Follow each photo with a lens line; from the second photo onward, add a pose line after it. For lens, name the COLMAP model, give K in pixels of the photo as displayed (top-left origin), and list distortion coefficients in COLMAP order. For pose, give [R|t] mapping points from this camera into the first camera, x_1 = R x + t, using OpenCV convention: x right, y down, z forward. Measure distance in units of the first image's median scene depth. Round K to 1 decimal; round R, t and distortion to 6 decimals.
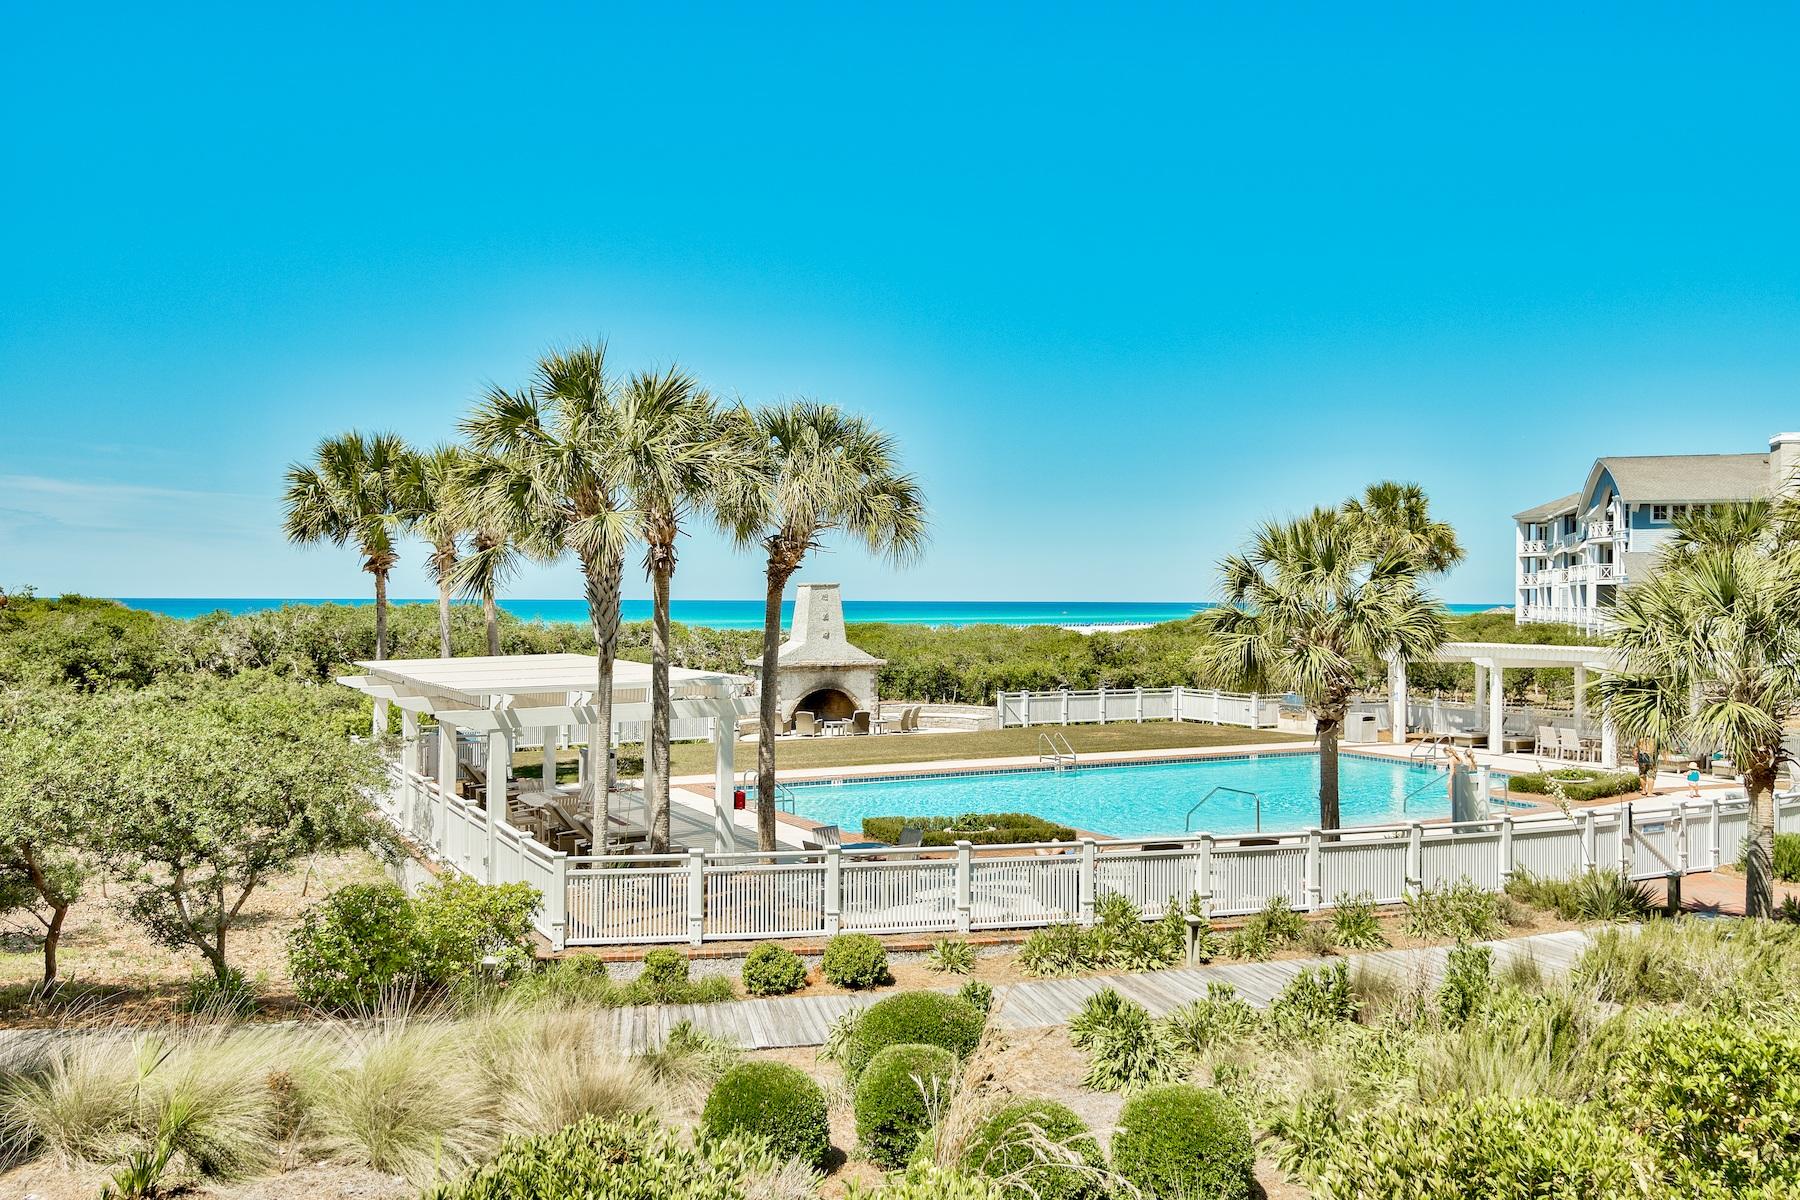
lens RADIAL K [[1447.2, 0, 900.0], [0, 1447.2, 600.0], [0, 0, 1]] dist [0.062519, 0.000590]
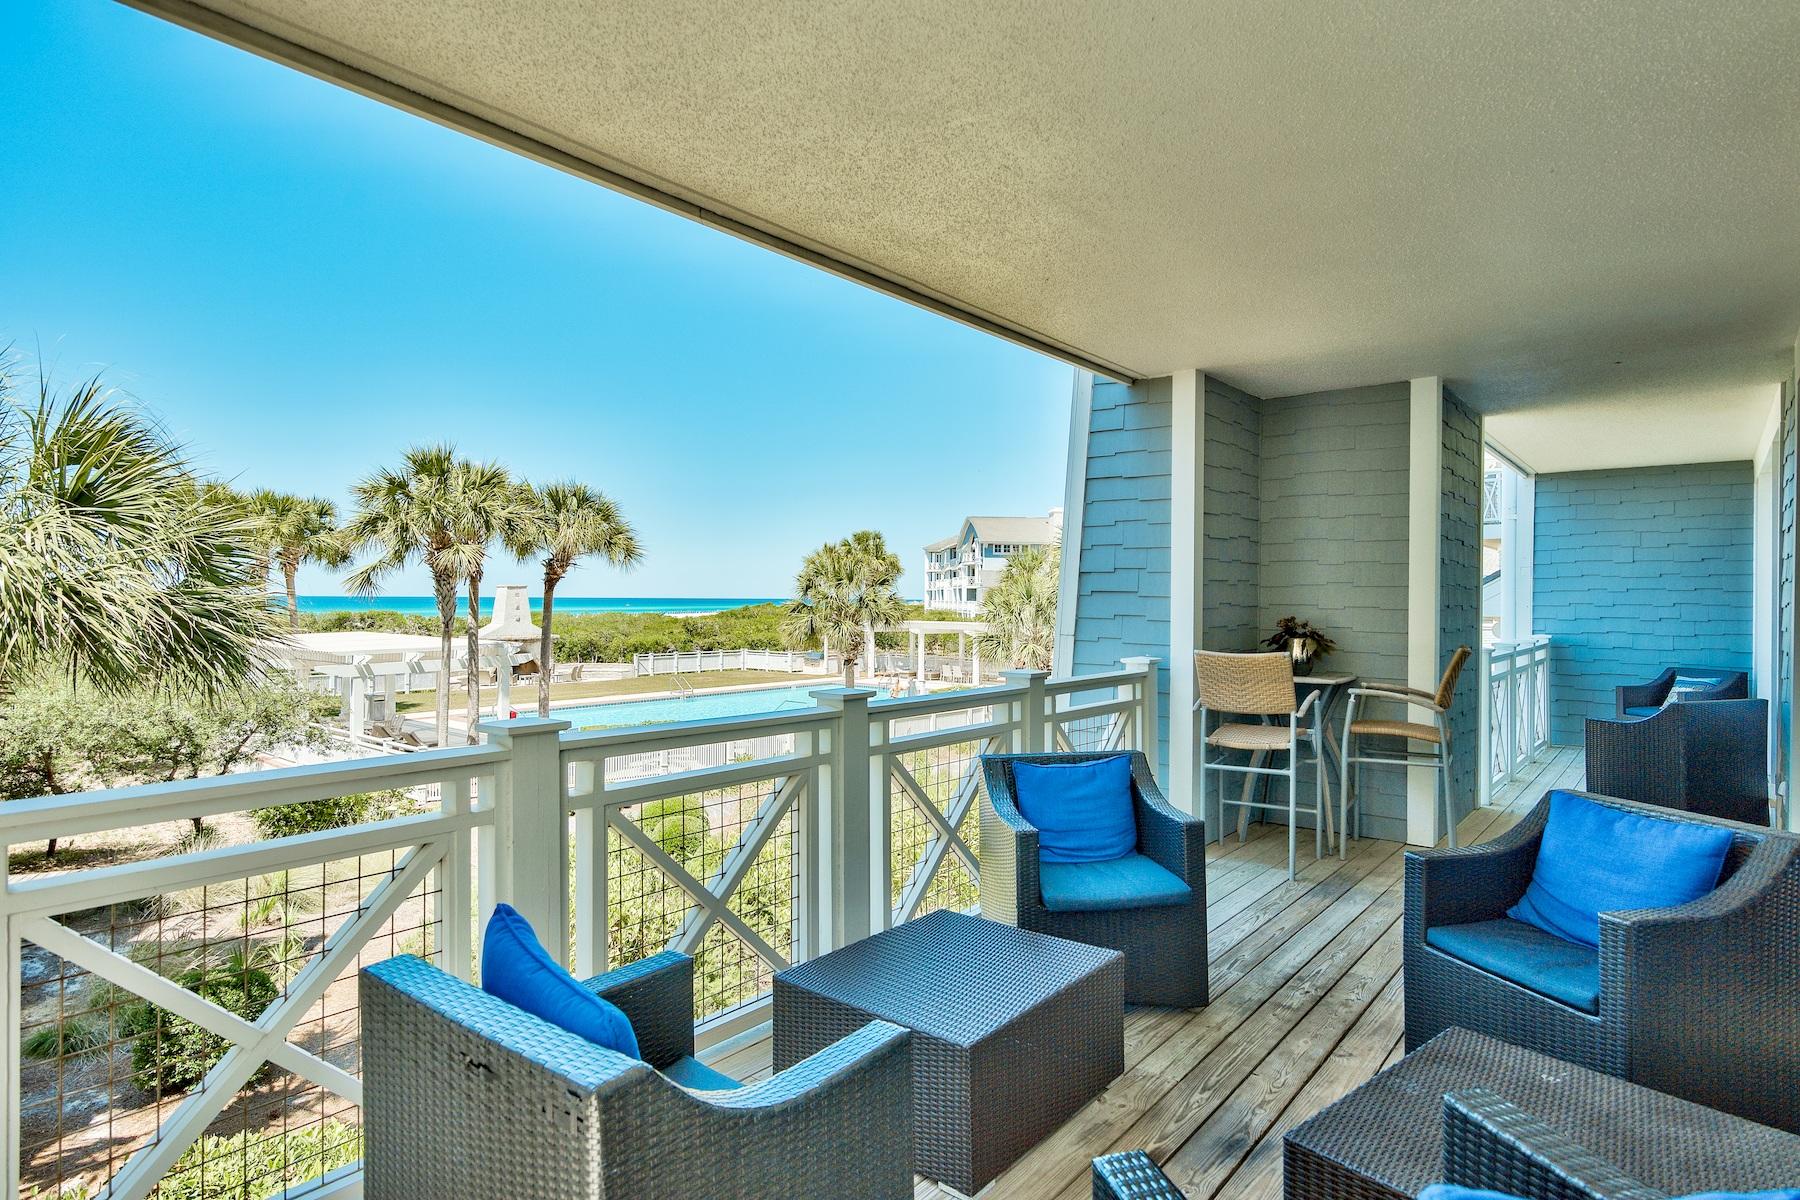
lens RADIAL K [[1011.3, 0, 900.0], [0, 1011.3, 600.0], [0, 0, 1]] dist [0.000012, 0.000047]
pose [[0.927493, 0.000810, 0.373839, -0.084109], [-0.002119, 0.999993, 0.003090, -0.000163], [-0.373834, -0.003658, 0.927489, -0.152134]]
